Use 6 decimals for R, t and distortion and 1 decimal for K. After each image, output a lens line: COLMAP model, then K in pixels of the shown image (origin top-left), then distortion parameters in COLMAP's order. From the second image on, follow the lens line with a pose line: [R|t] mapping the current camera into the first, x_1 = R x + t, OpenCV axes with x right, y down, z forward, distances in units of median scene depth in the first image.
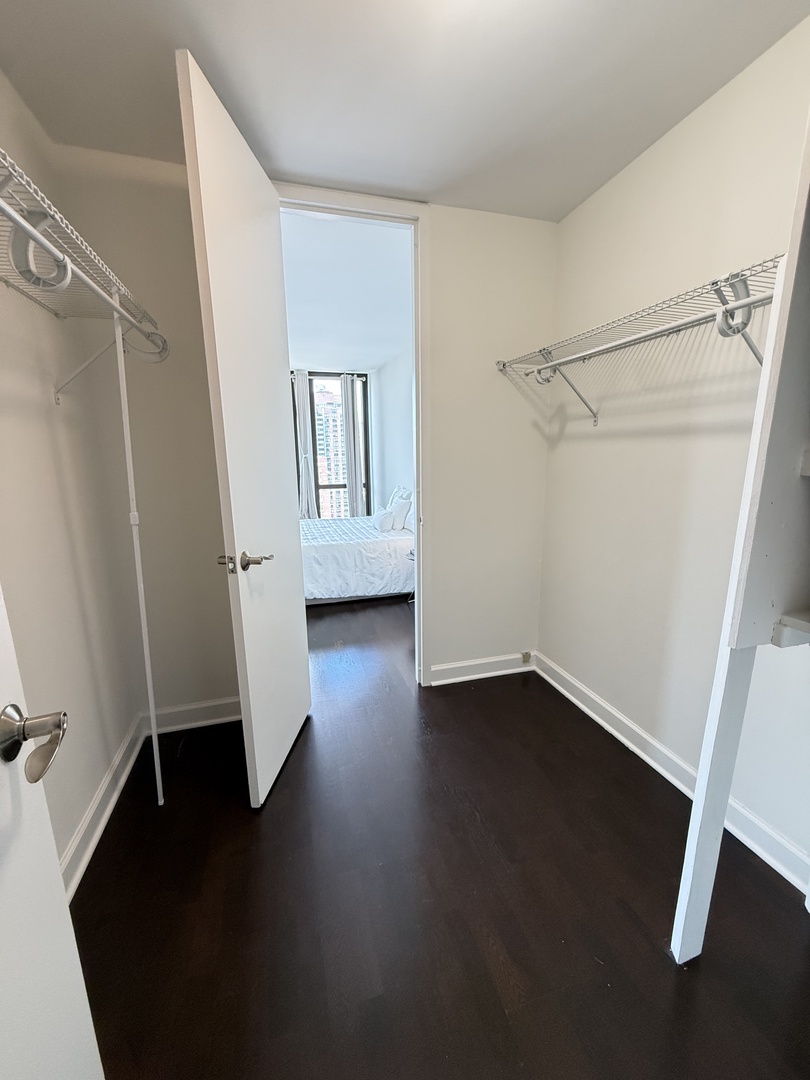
lens RADIAL K [[428.7, 0, 405.0], [0, 428.7, 540.0], [0, 0, 1]] dist [-0.002006, 0.000016]
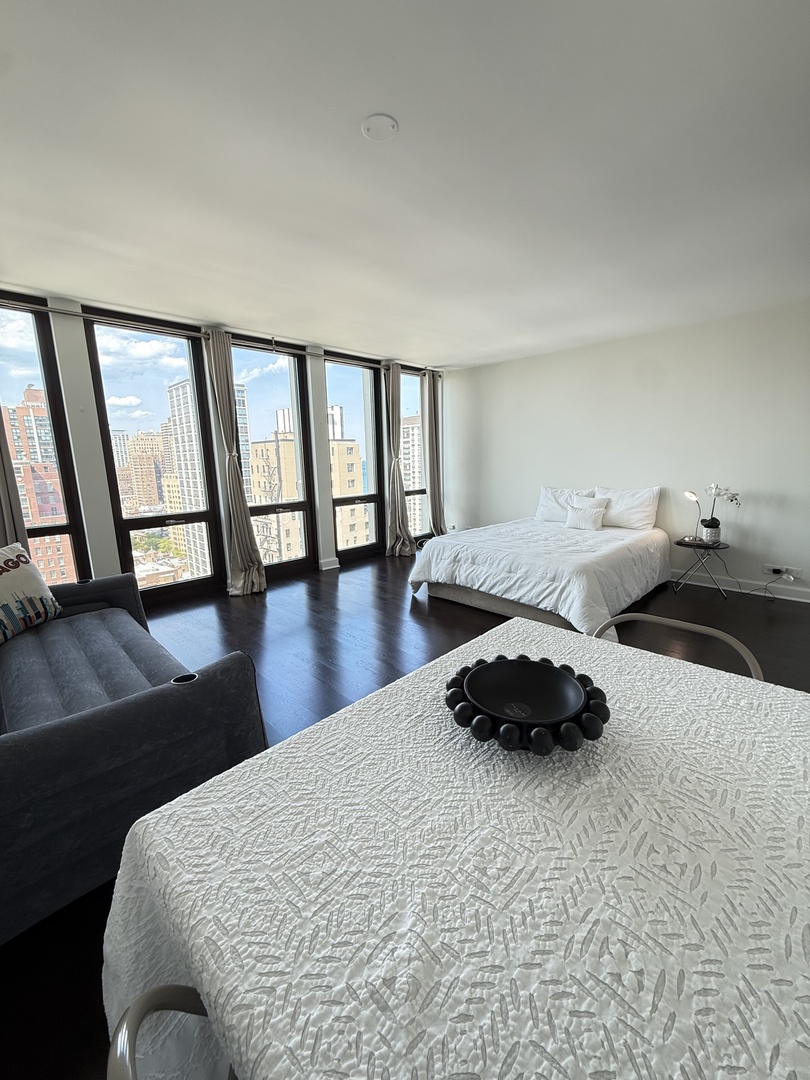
lens RADIAL K [[428.7, 0, 405.0], [0, 428.7, 540.0], [0, 0, 1]] dist [-0.002006, 0.000016]
pose [[0.885593, -0.095766, 0.454482, -1.039942], [0.104959, 0.994464, 0.005027, -0.056074], [-0.452448, 0.043250, 0.890741, 0.367604]]
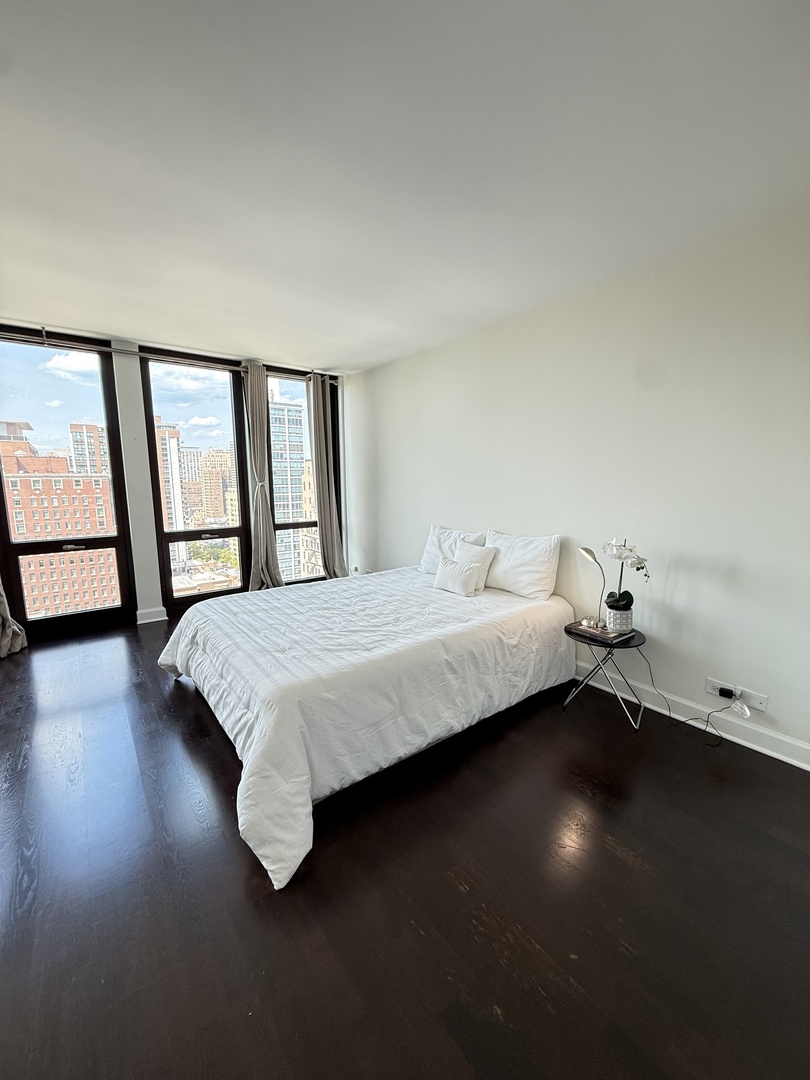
lens RADIAL K [[428.7, 0, 405.0], [0, 428.7, 540.0], [0, 0, 1]] dist [-0.002006, 0.000016]
pose [[0.936595, -0.045384, 0.347463, -0.436404], [0.065941, 0.996689, -0.047564, -0.093099], [-0.344154, 0.067460, 0.936487, 0.460643]]
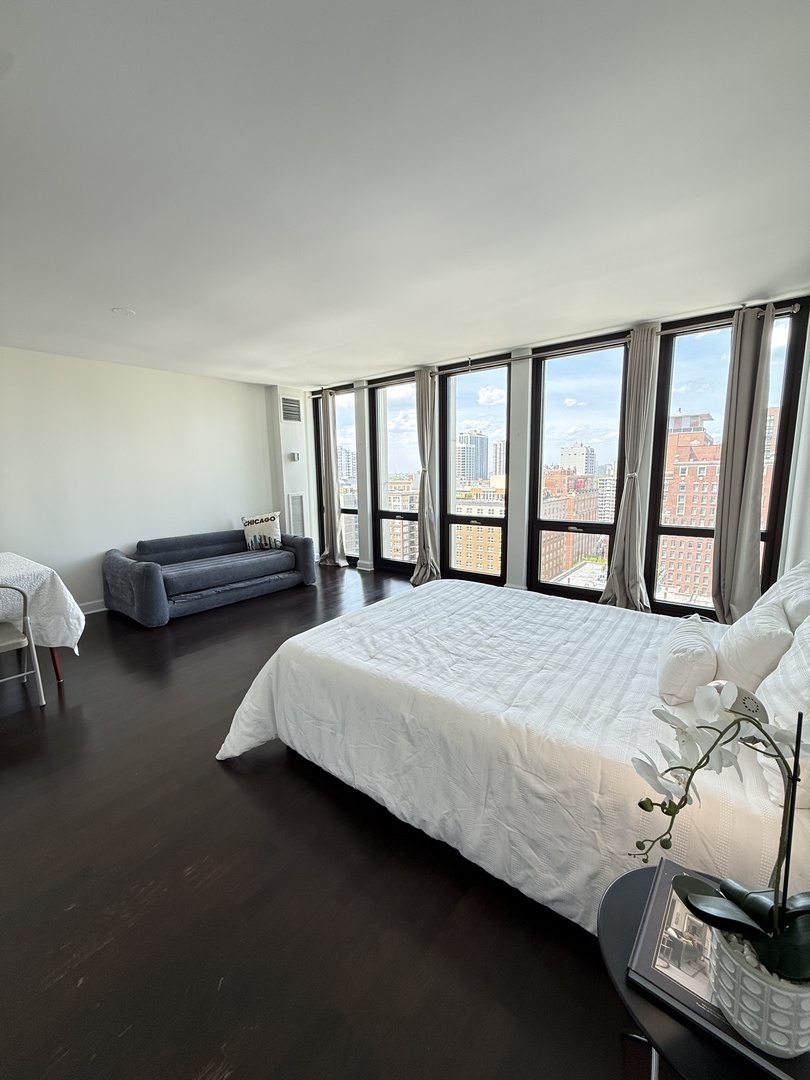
lens RADIAL K [[428.7, 0, 405.0], [0, 428.7, 540.0], [0, 0, 1]] dist [-0.002006, 0.000016]
pose [[0.574697, 0.132126, -0.807630, 0.104825], [-0.155608, 0.986519, 0.050664, -0.151288], [0.803436, 0.096557, 0.587509, 0.708958]]
